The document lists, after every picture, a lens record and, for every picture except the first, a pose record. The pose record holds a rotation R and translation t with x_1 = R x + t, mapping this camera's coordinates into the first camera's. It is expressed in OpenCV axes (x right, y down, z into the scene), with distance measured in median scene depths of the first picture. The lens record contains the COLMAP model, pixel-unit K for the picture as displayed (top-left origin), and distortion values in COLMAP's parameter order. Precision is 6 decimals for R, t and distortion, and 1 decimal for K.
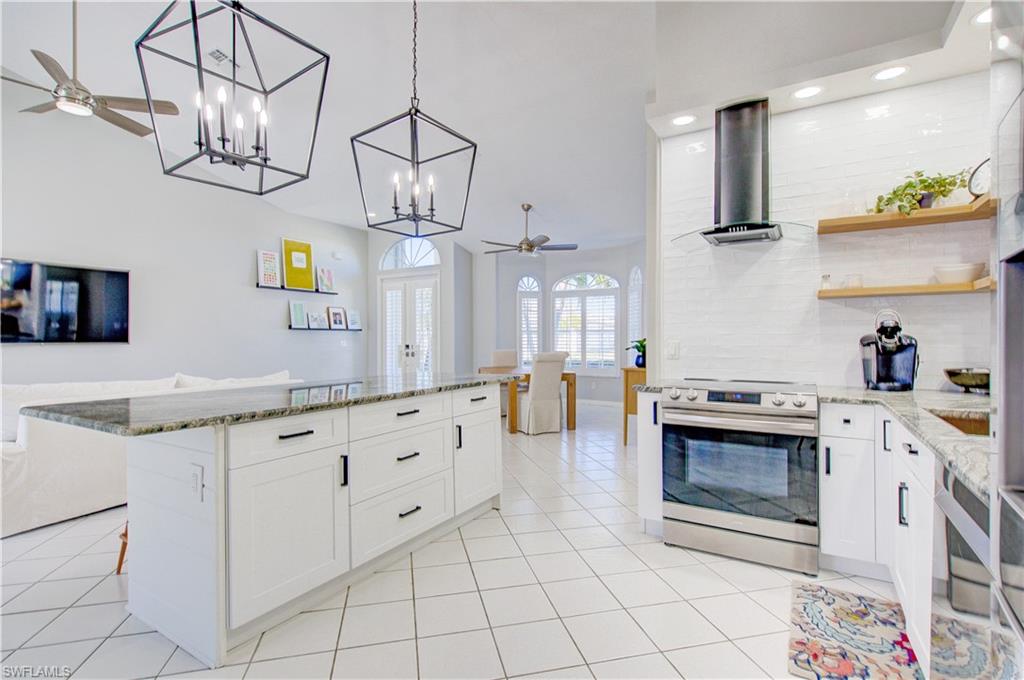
lens RADIAL K [[481.9, 0, 511.0], [0, 481.9, 339.0], [0, 0, 1]] dist [0.001205, 0.000190]
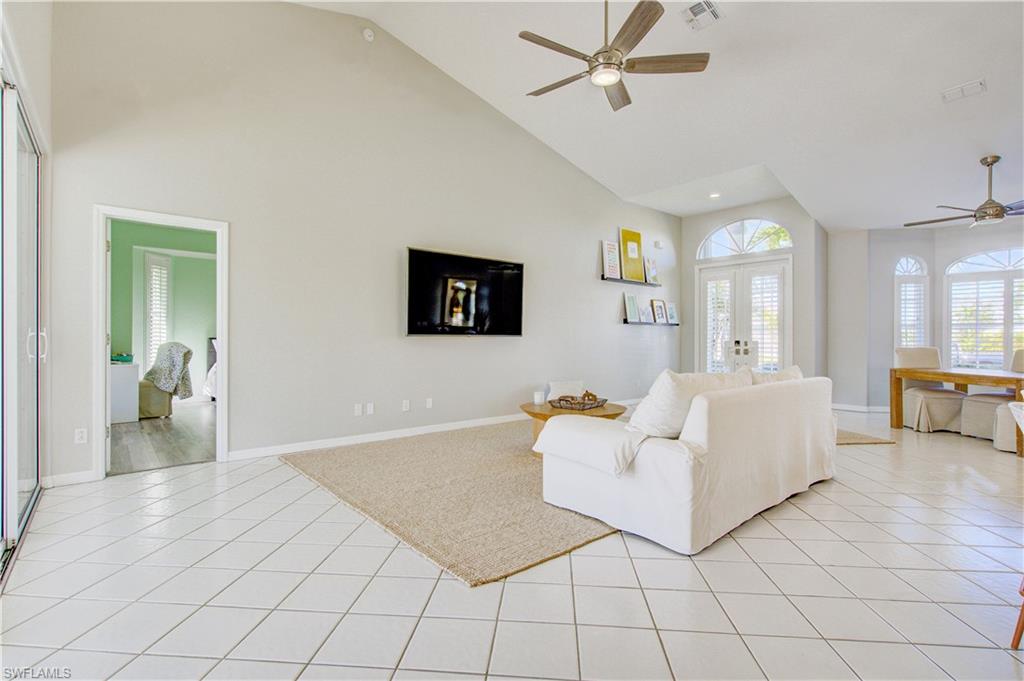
lens RADIAL K [[481.9, 0, 511.0], [0, 481.9, 339.5], [0, 0, 1]] dist [0.001205, 0.000190]
pose [[0.948823, 0.006511, -0.315743, -0.620765], [-0.006475, 0.999978, 0.001163, 0.020511], [0.315743, 0.000941, 0.948844, 0.045910]]
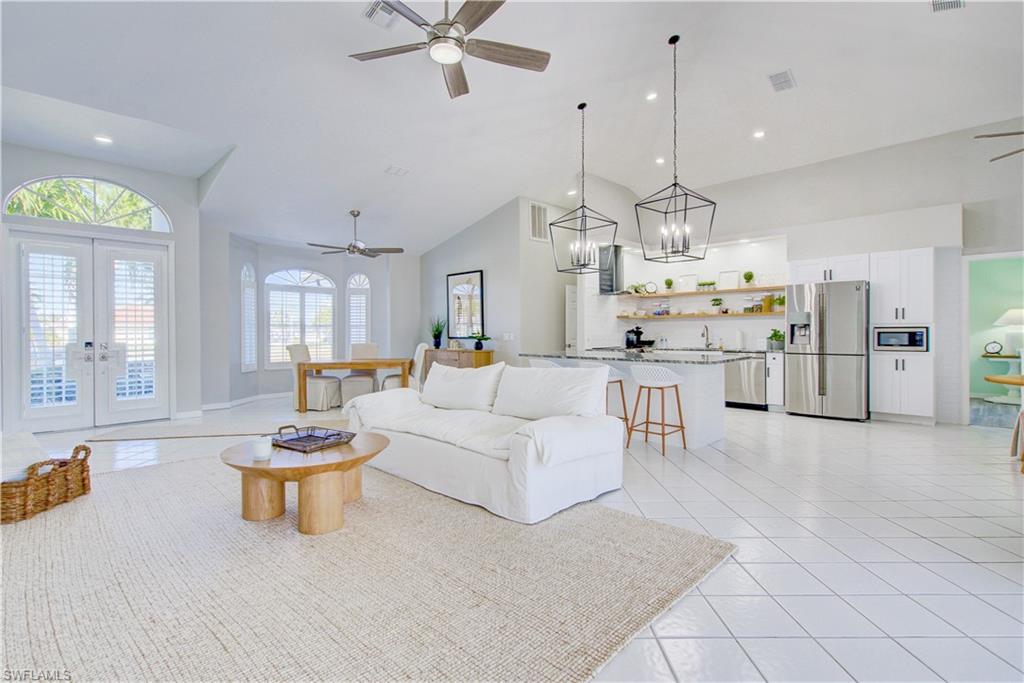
lens RADIAL K [[489.0, 0, 509.4], [0, 489.0, 334.6], [0, 0, 1]] dist [-0.000070, -0.000253]
pose [[0.226675, -0.002080, 0.973968, -1.365118], [0.004717, 0.999988, 0.001038, 0.006510], [-0.973959, 0.004359, 0.226682, 0.562483]]
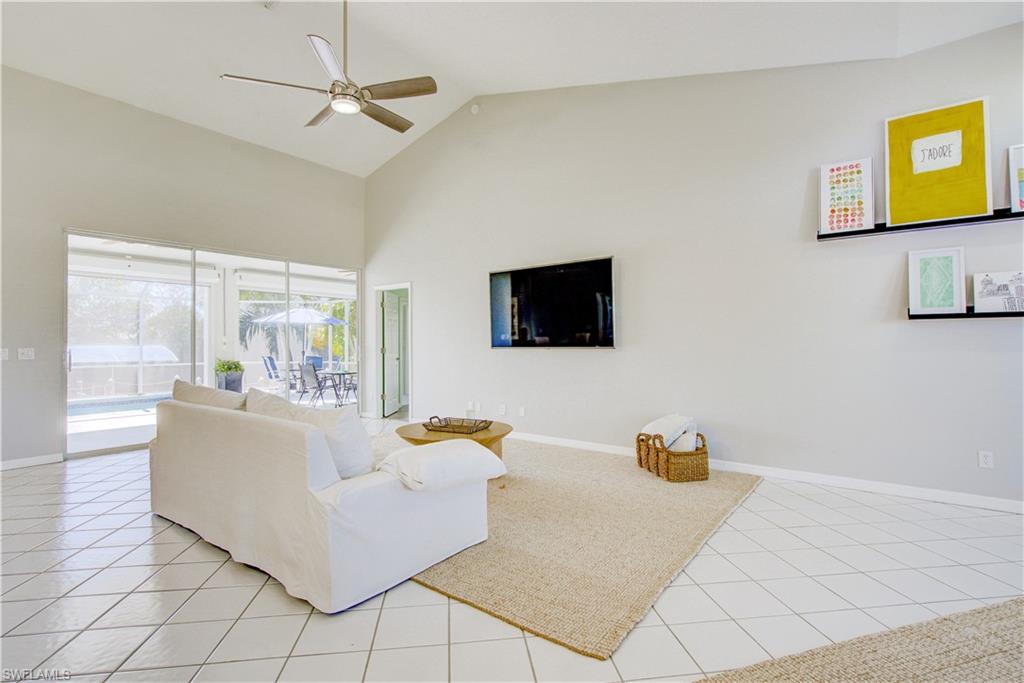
lens RADIAL K [[481.9, 0, 511.0], [0, 481.9, 340.5], [0, 0, 1]] dist [0.001205, 0.000190]
pose [[-0.095464, -0.001970, -0.995431, 0.025787], [0.007964, 0.999965, -0.002743, -0.002124], [0.995401, -0.008189, -0.095445, 1.133215]]
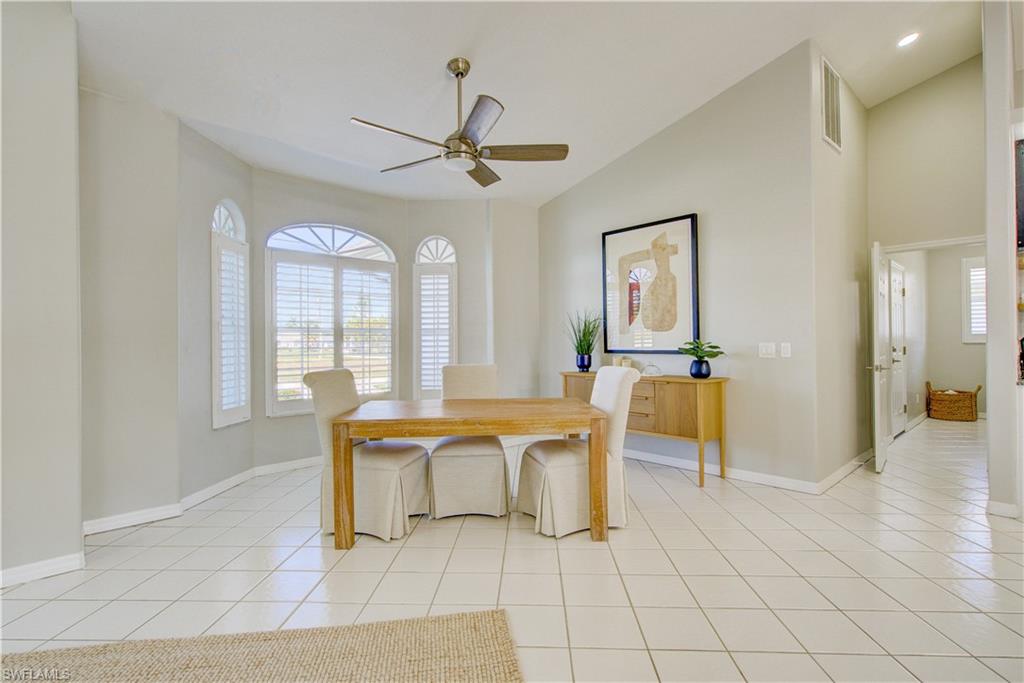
lens RADIAL K [[481.9, 0, 511.0], [0, 481.9, 340.5], [0, 0, 1]] dist [0.001205, 0.000190]
pose [[0.269644, 0.001853, 0.962958, -0.581617], [0.010126, 0.999937, -0.004760, 0.000733], [-0.962907, 0.011034, 0.269609, 1.147601]]
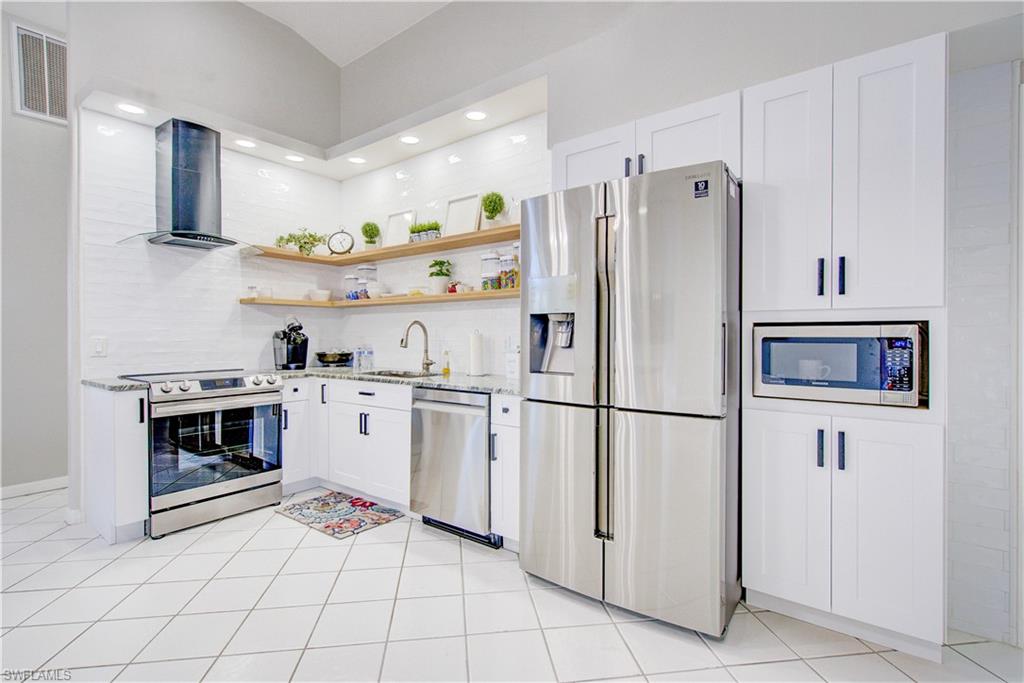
lens RADIAL K [[481.8, 0, 513.4], [0, 481.8, 337.7], [0, 0, 1]] dist [0.003286, -0.000700]
pose [[0.101417, -0.003831, 0.994837, -0.330024], [0.002933, 0.999989, 0.003552, 0.003338], [-0.994840, 0.002558, 0.101428, 0.085578]]
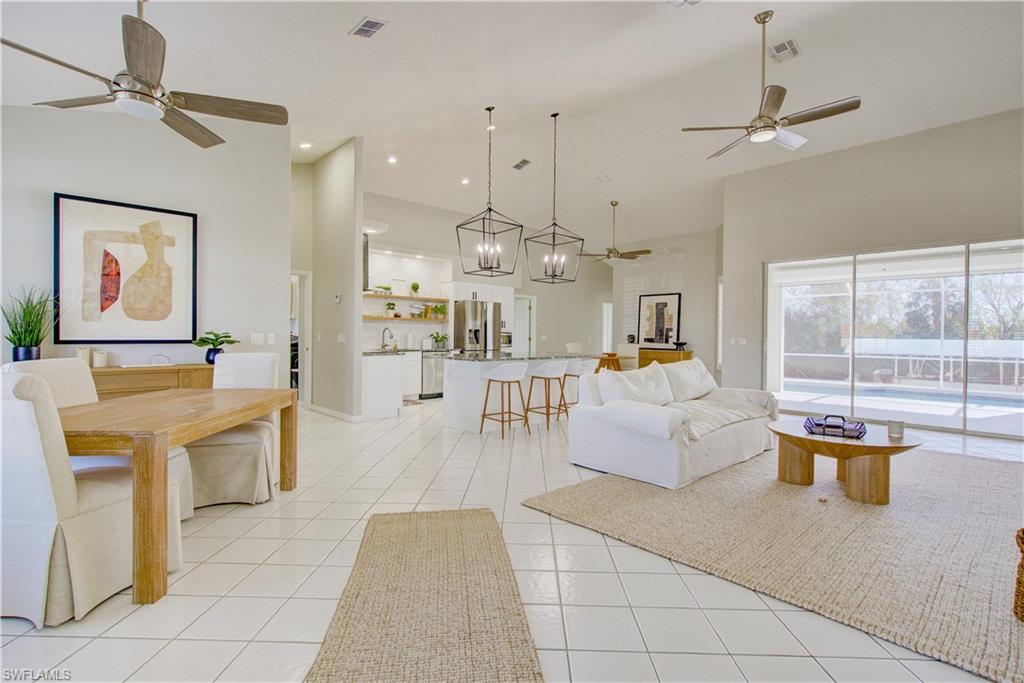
lens RADIAL K [[481.8, 0, 513.4], [0, 481.8, 337.7], [0, 0, 1]] dist [0.003286, -0.000700]
pose [[-0.967266, -0.005181, 0.253711, -0.499249], [-0.004245, 0.999982, 0.004236, 0.006644], [-0.253728, 0.003021, -0.967271, 1.815597]]
